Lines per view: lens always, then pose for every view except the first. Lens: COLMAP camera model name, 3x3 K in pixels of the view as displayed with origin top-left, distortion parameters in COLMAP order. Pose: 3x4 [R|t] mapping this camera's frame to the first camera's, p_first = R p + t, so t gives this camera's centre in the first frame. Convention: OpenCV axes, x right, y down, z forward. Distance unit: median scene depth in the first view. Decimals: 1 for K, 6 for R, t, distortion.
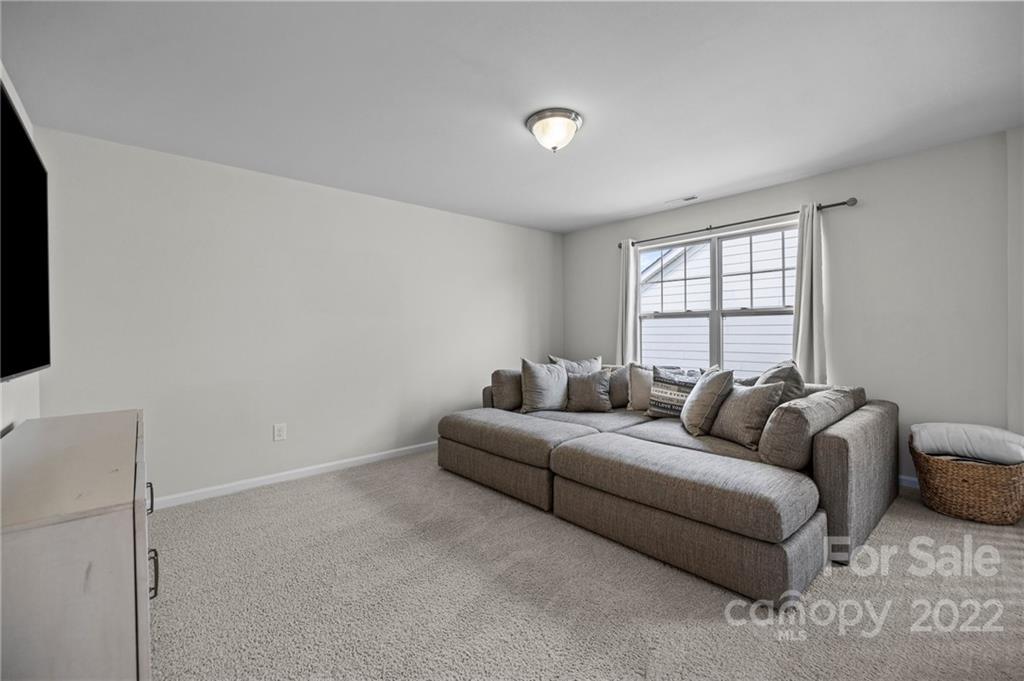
lens RADIAL K [[432.0, 0, 508.8], [0, 432.0, 345.3], [0, 0, 1]] dist [-0.001917, -0.000059]
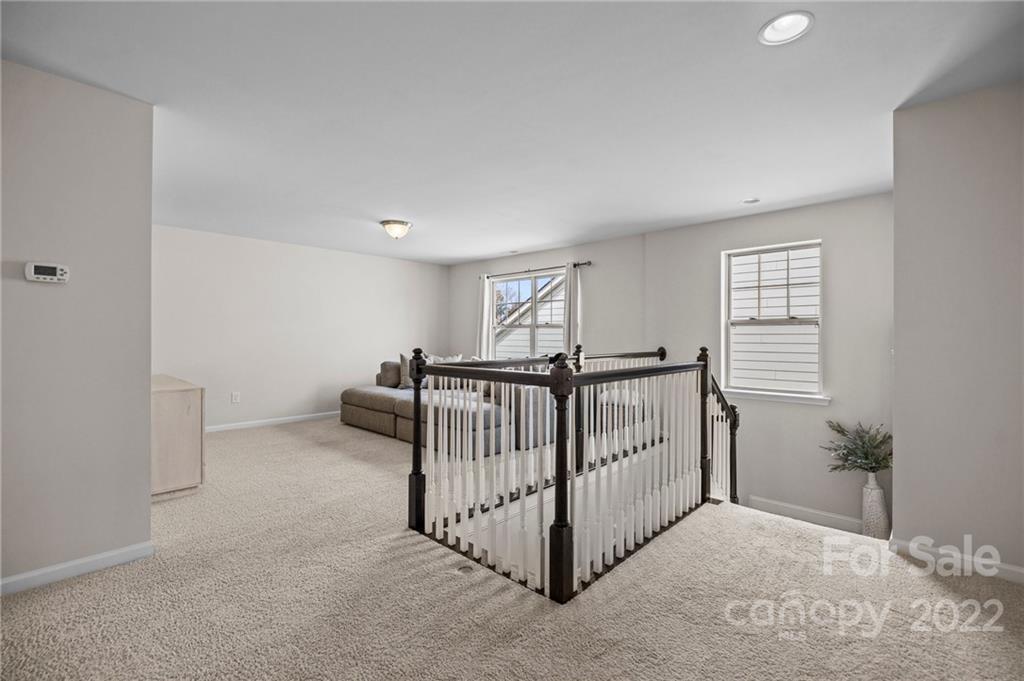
lens RADIAL K [[464.8, 0, 514.5], [0, 464.8, 344.4], [0, 0, 1]] dist [0.002510, 0.000435]
pose [[0.996503, 0.011140, 0.082815, 0.299393], [-0.010064, 0.999860, -0.013394, 0.014791], [-0.082953, 0.012513, 0.996475, -0.684565]]
